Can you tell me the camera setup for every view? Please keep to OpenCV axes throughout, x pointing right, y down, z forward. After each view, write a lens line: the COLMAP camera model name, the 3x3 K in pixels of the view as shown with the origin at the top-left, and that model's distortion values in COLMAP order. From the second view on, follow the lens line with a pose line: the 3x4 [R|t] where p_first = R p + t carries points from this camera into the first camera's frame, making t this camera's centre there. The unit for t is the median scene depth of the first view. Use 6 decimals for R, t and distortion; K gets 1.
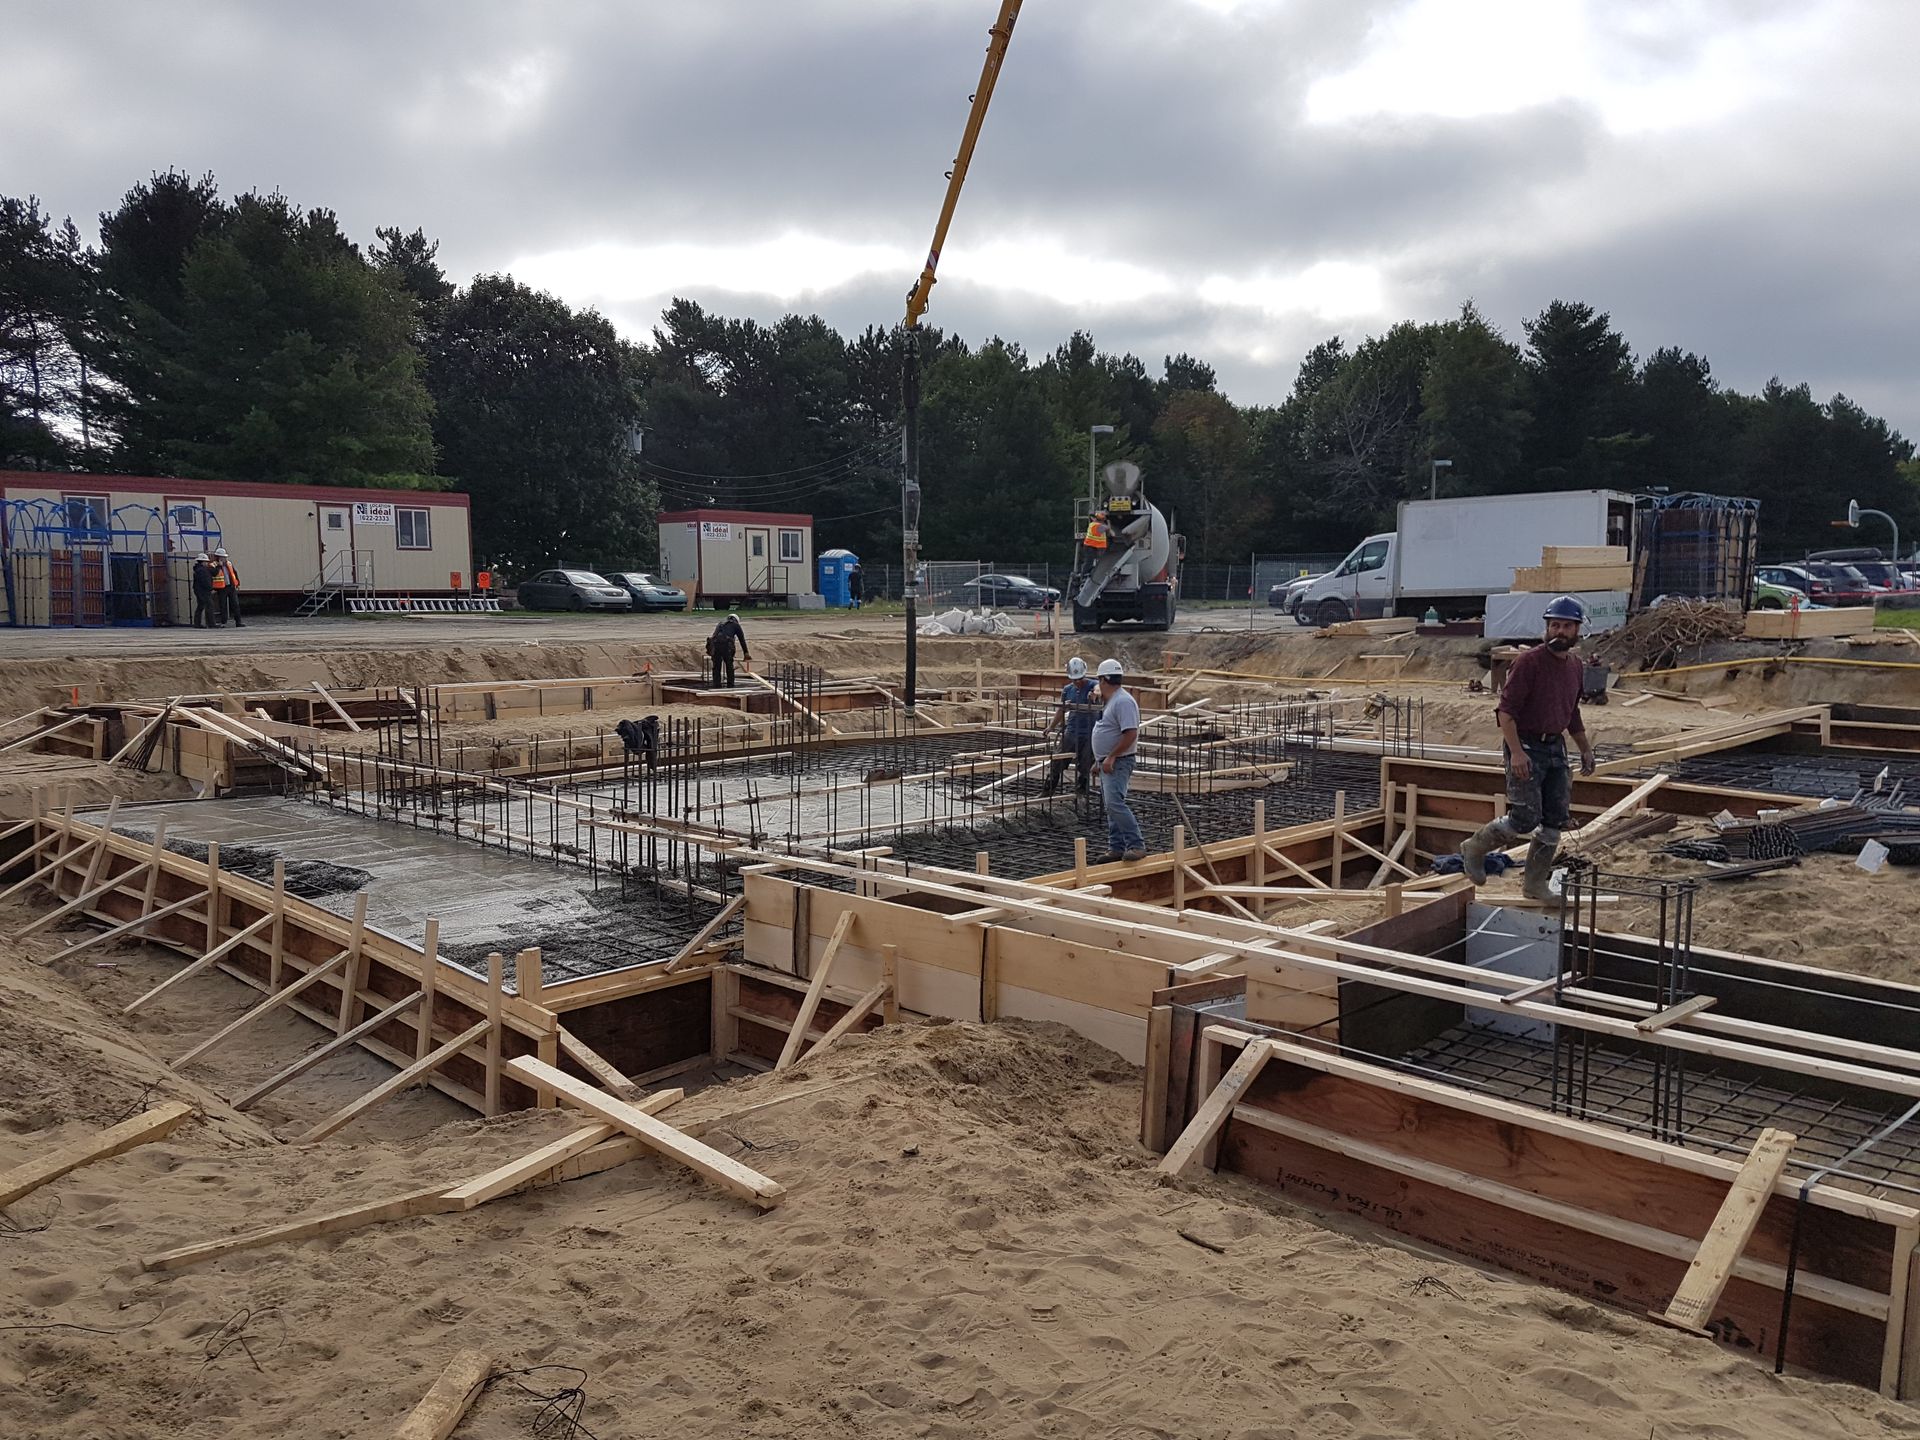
lens RADIAL K [[1508.2, 0, 1028.4], [0, 1508.2, 729.0], [0, 0, 1]] dist [0.241981, -0.379254]
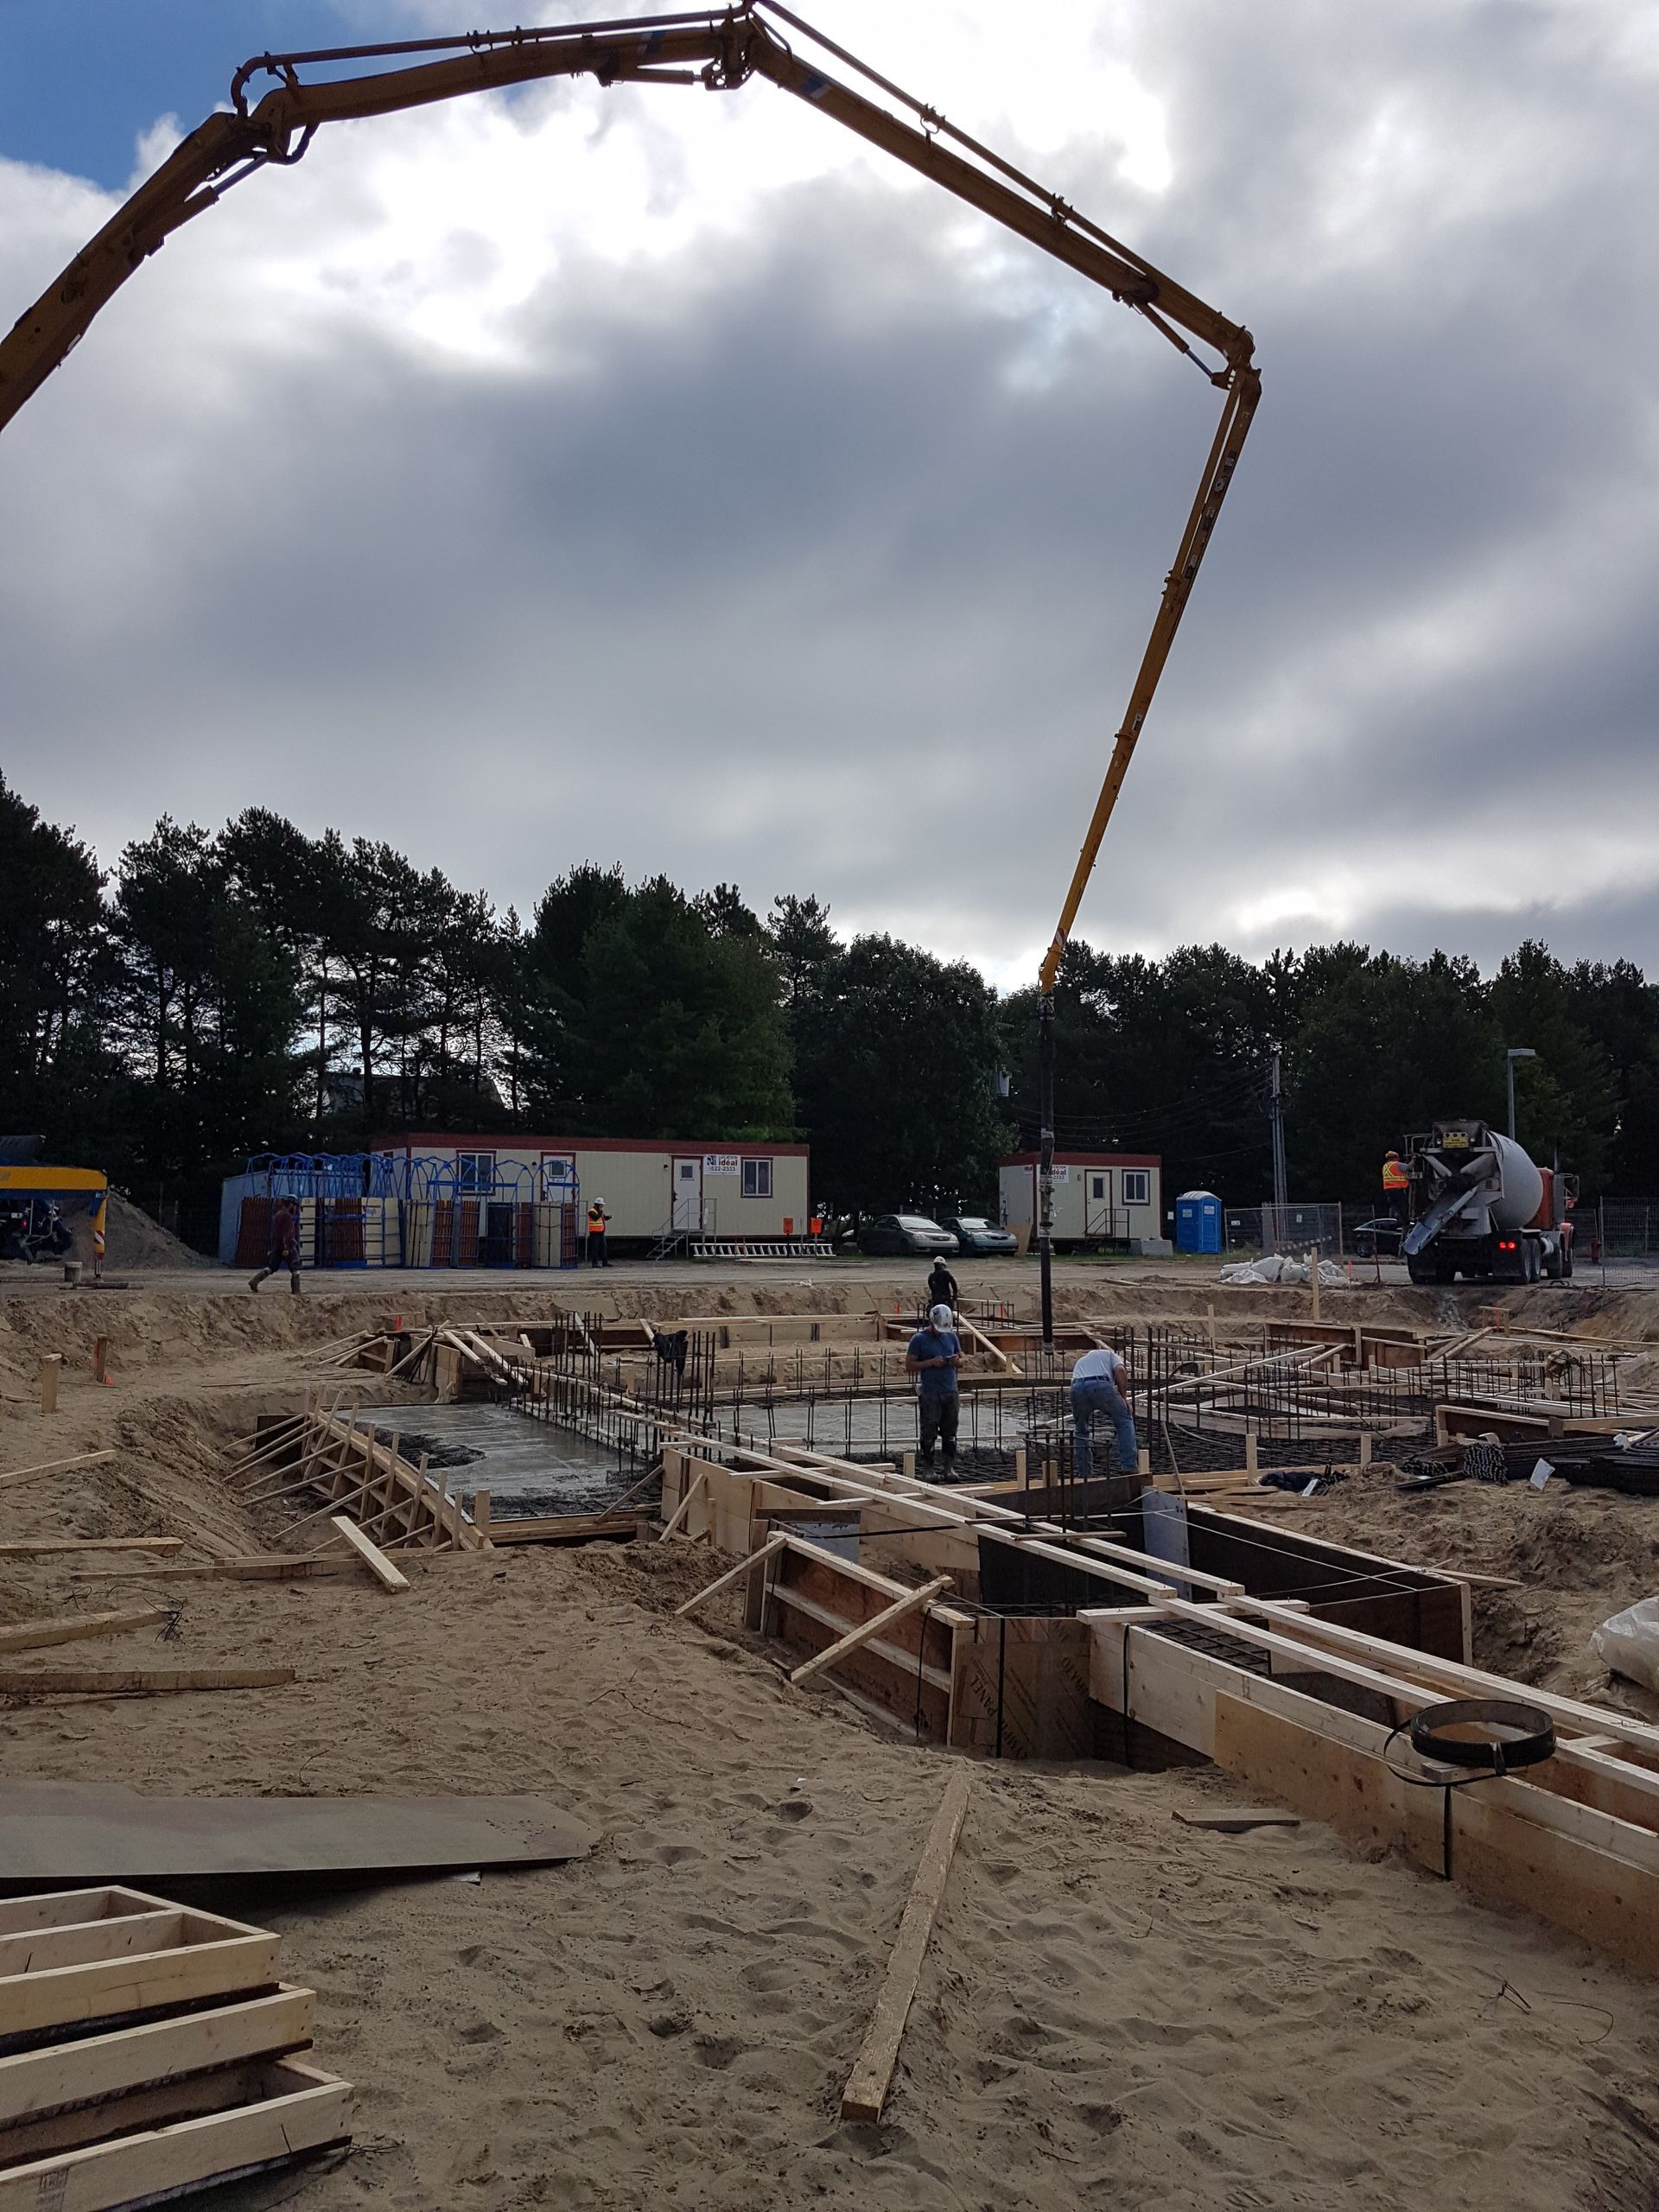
lens RADIAL K [[1737.6, 0, 914.9], [0, 1737.6, 1108.6], [0, 0, 1]] dist [0.241981, -0.379254]
pose [[0.941041, -0.020252, -0.337685, 0.106571], [-0.035333, 0.986863, -0.157650, 0.008012], [0.336442, 0.160286, 0.927963, -0.071598]]
